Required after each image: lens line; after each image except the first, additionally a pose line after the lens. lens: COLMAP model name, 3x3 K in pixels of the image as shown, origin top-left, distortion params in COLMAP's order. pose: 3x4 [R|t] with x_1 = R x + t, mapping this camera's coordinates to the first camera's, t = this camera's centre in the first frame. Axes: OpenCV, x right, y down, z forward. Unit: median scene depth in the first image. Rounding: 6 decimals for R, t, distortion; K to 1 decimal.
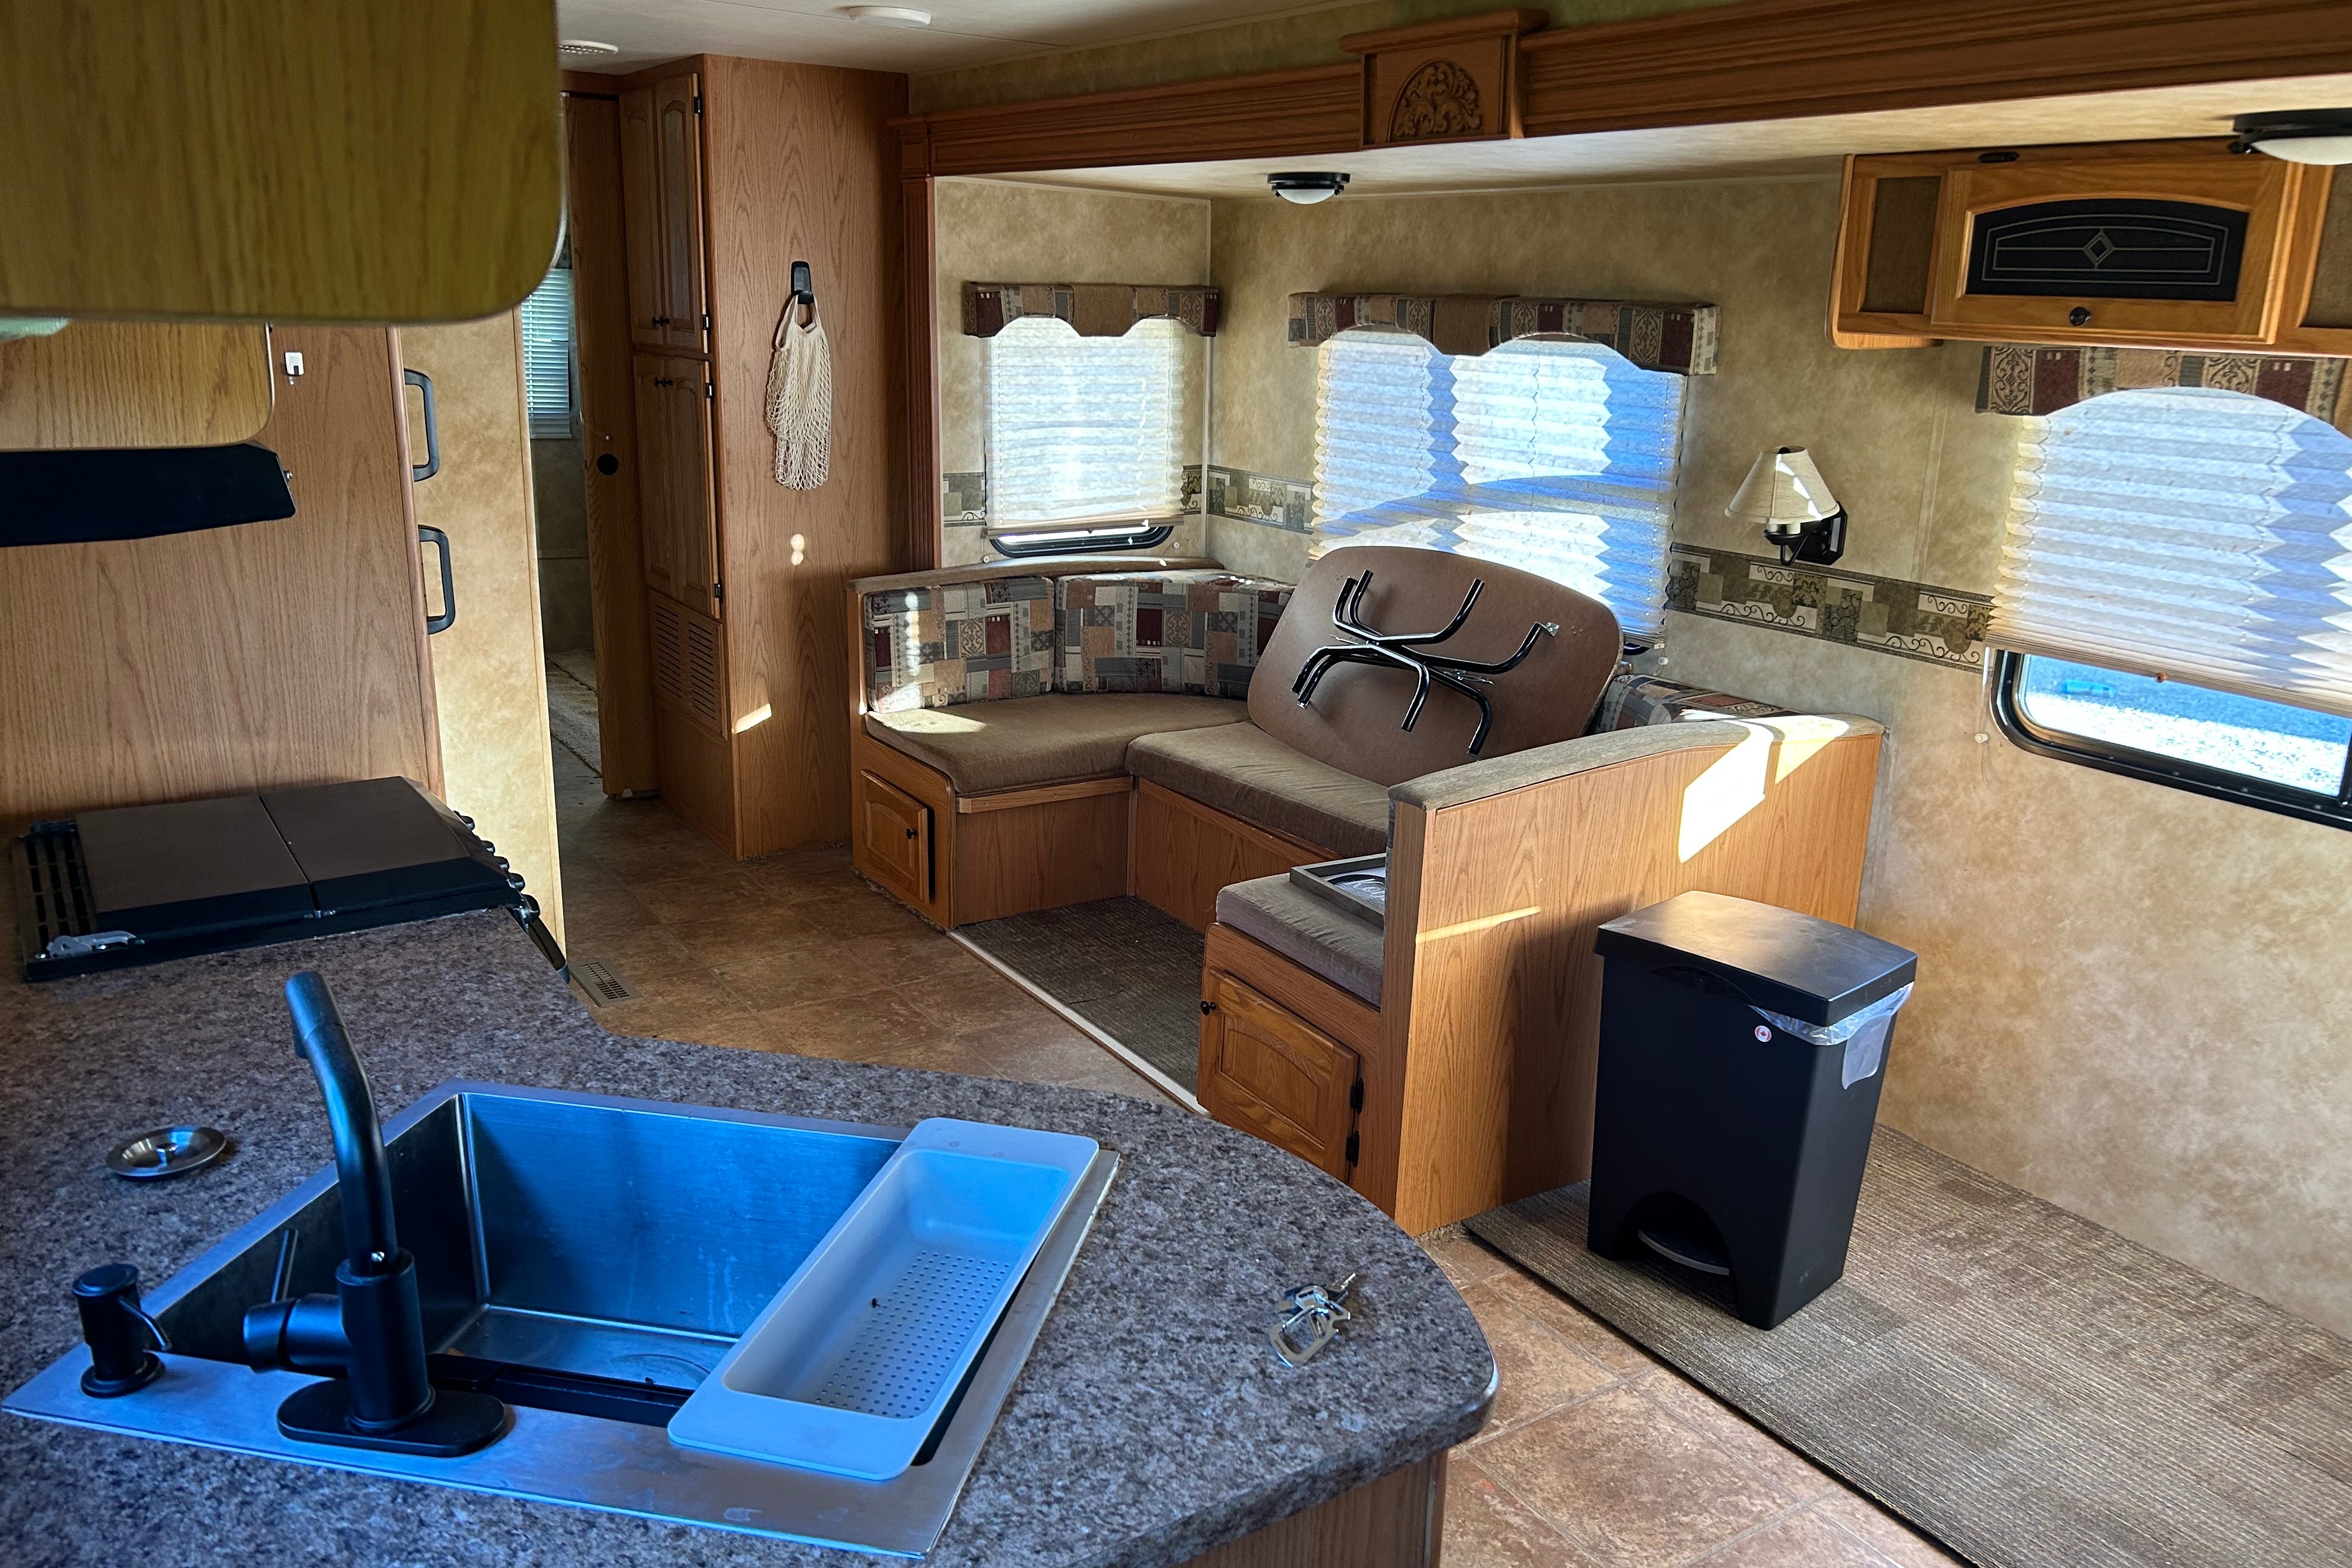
lens RADIAL K [[1766.9, 0, 1177.9], [0, 1766.9, 778.2], [0, 0, 1]] dist [0.010648, -0.003053]
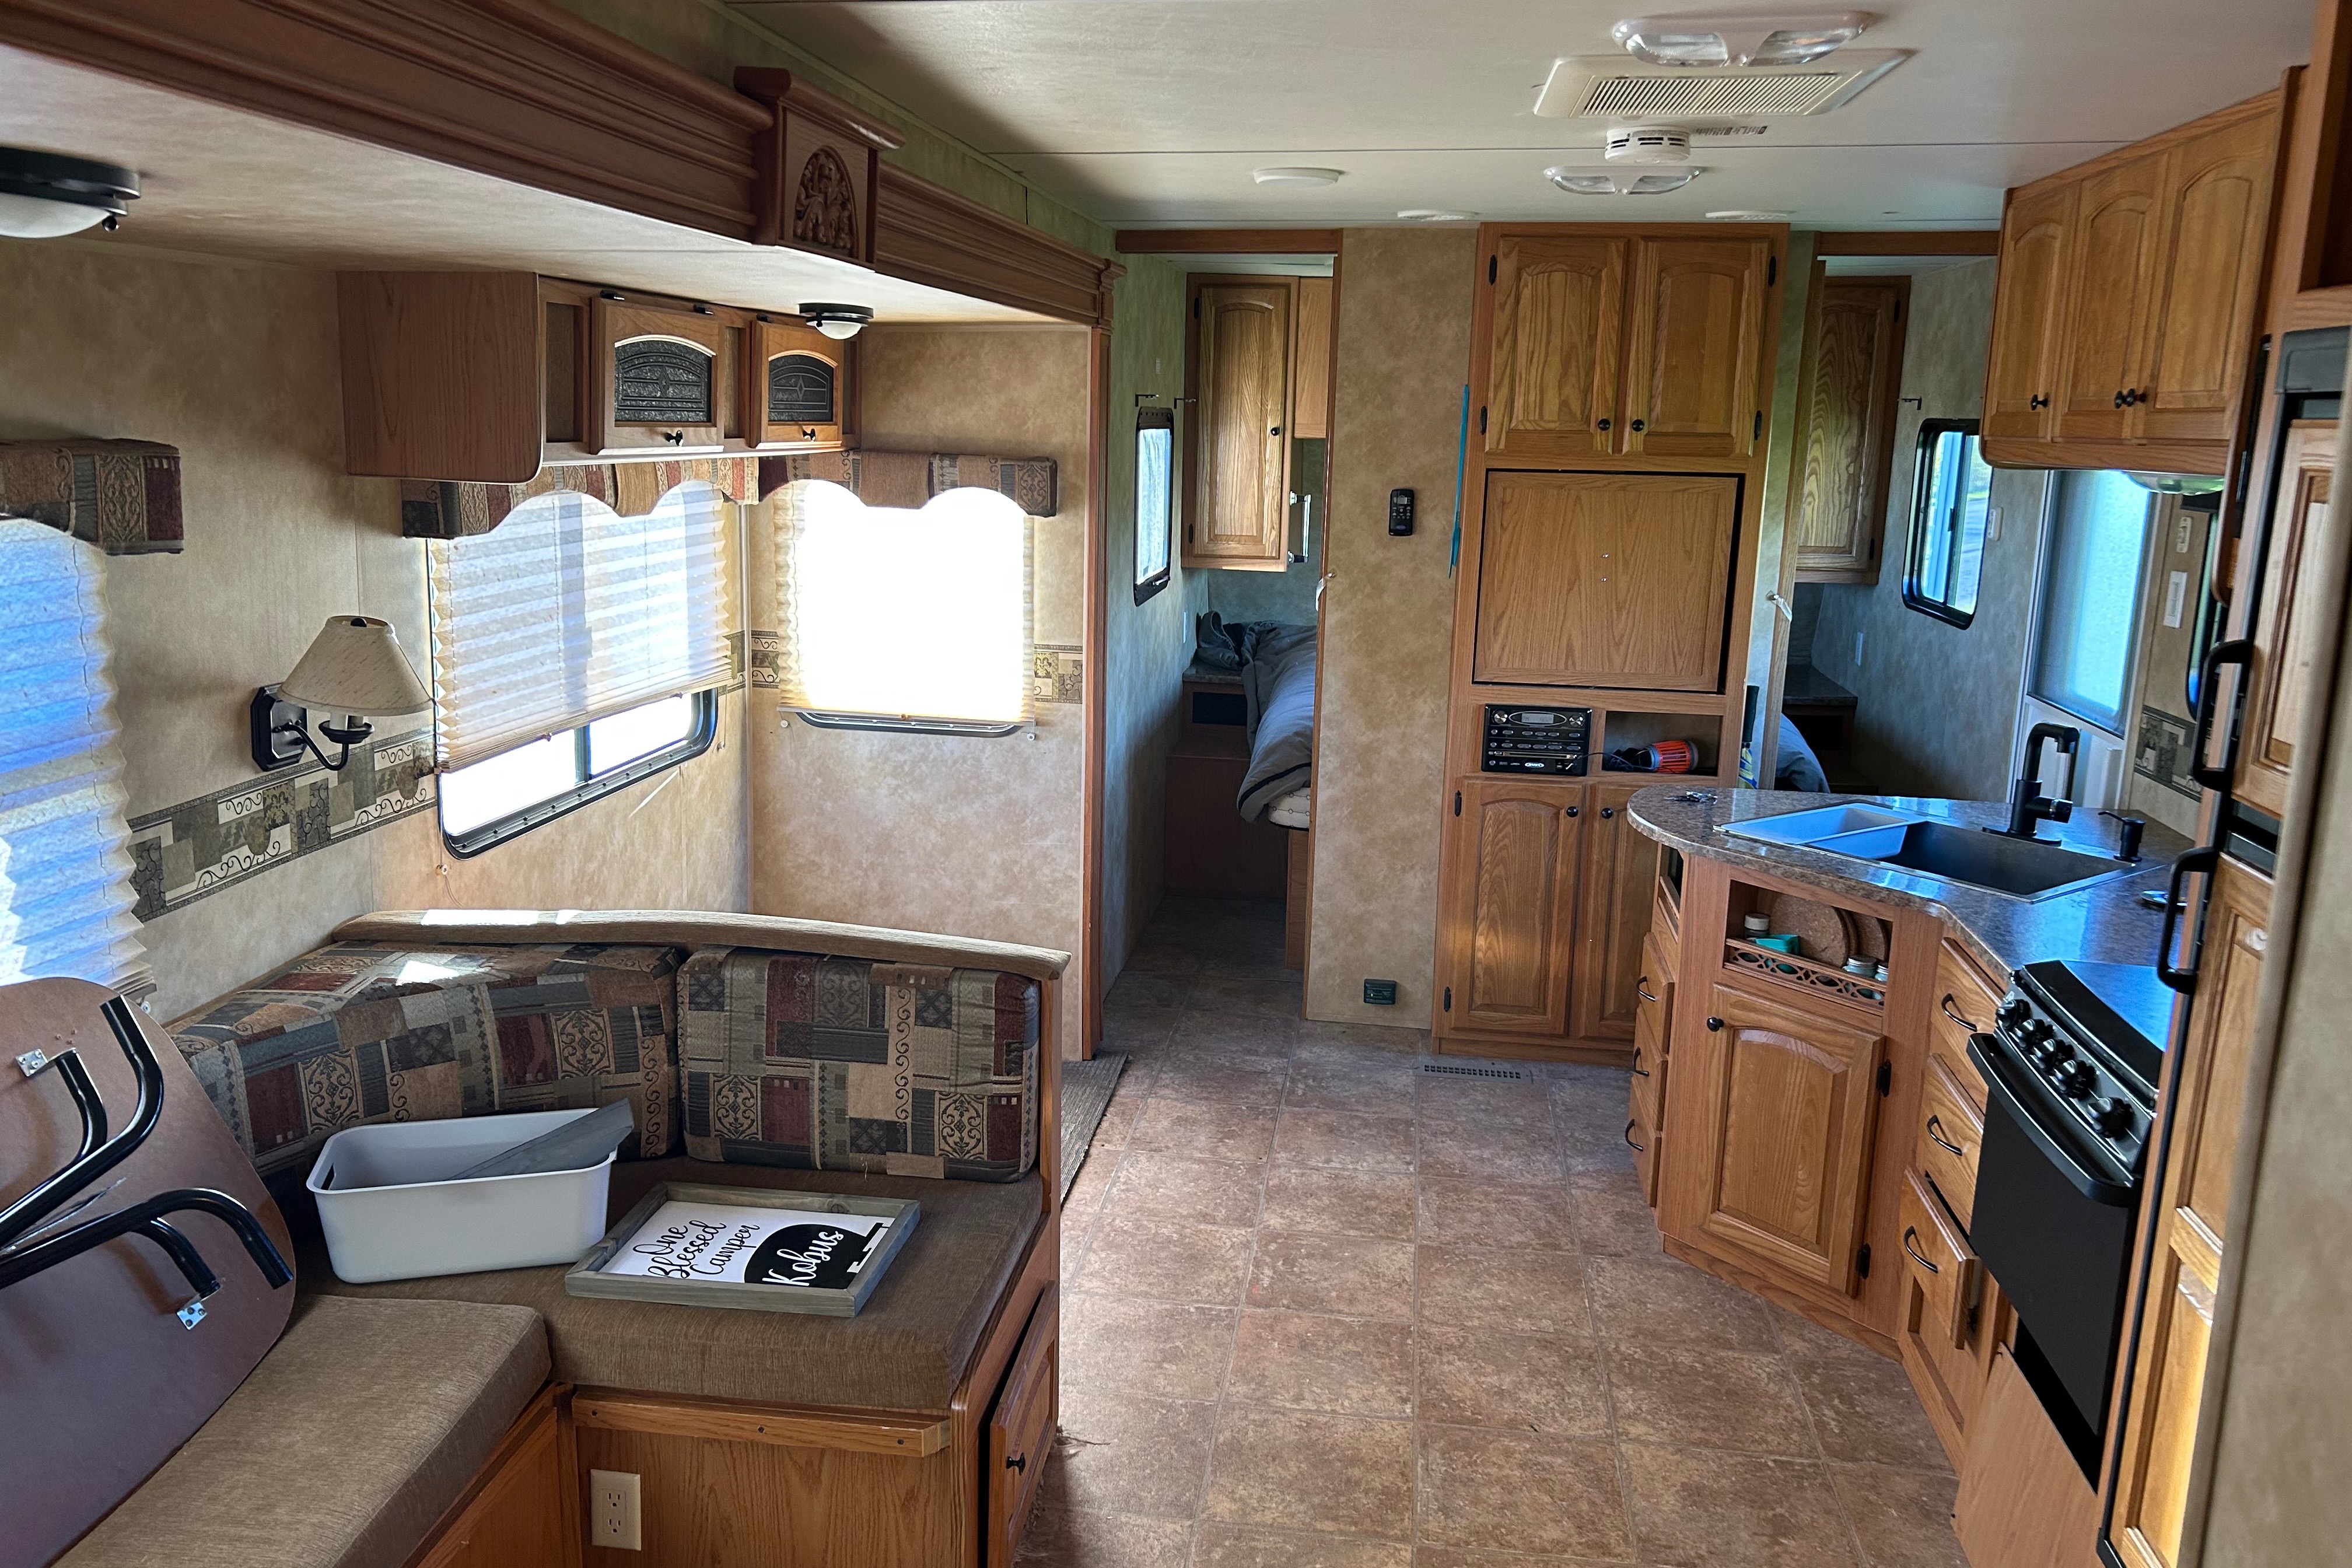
lens RADIAL K [[1766.9, 0, 1175.0], [0, 1766.9, 779.0], [0, 0, 1]] dist [0.010648, -0.003053]
pose [[-0.751574, -0.175148, 0.635971, -0.407139], [0.139573, 0.900054, 0.412821, -0.373151], [-0.644714, 0.399030, -0.652012, 1.237776]]
